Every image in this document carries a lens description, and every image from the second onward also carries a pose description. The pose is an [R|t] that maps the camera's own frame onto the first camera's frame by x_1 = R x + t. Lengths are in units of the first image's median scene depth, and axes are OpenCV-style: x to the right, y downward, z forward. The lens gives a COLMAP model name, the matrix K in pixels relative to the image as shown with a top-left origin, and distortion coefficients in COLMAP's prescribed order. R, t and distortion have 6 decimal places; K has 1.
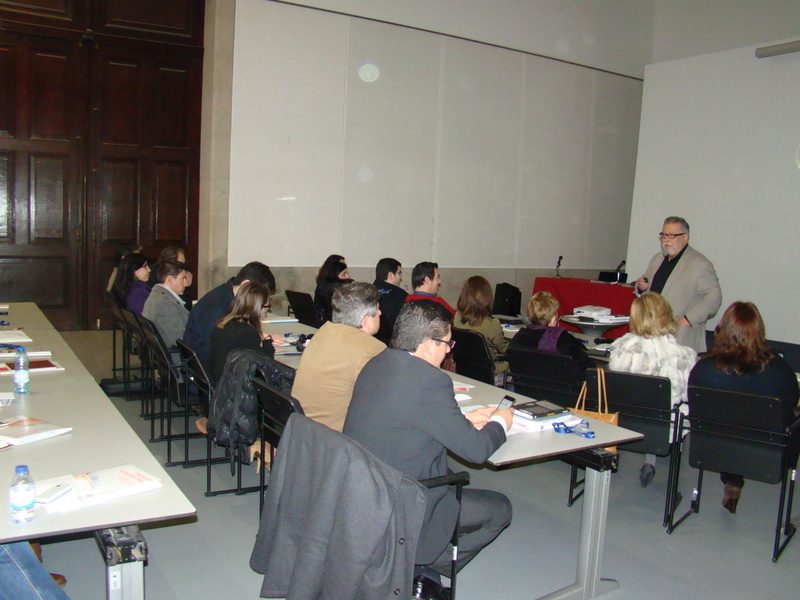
lens RADIAL K [[732.9, 0, 412.4], [0, 732.9, 302.5], [0, 0, 1]] dist [-0.180192, 0.116758]
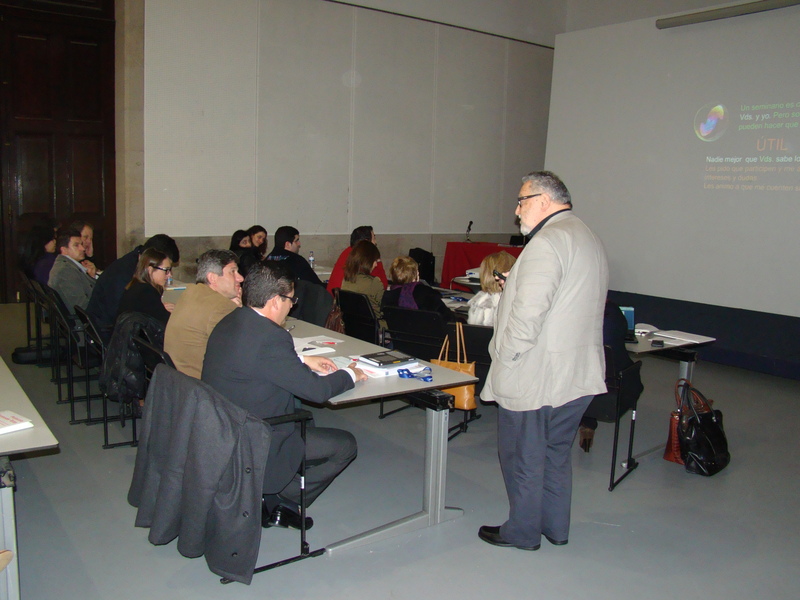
lens RADIAL K [[732.9, 0, 412.4], [0, 732.9, 302.5], [0, 0, 1]] dist [-0.180192, 0.116758]
pose [[0.996672, -0.021868, 0.078528, 0.126293], [0.018366, 0.998816, 0.045053, 0.011376], [-0.079420, -0.043460, 0.995893, -0.125467]]
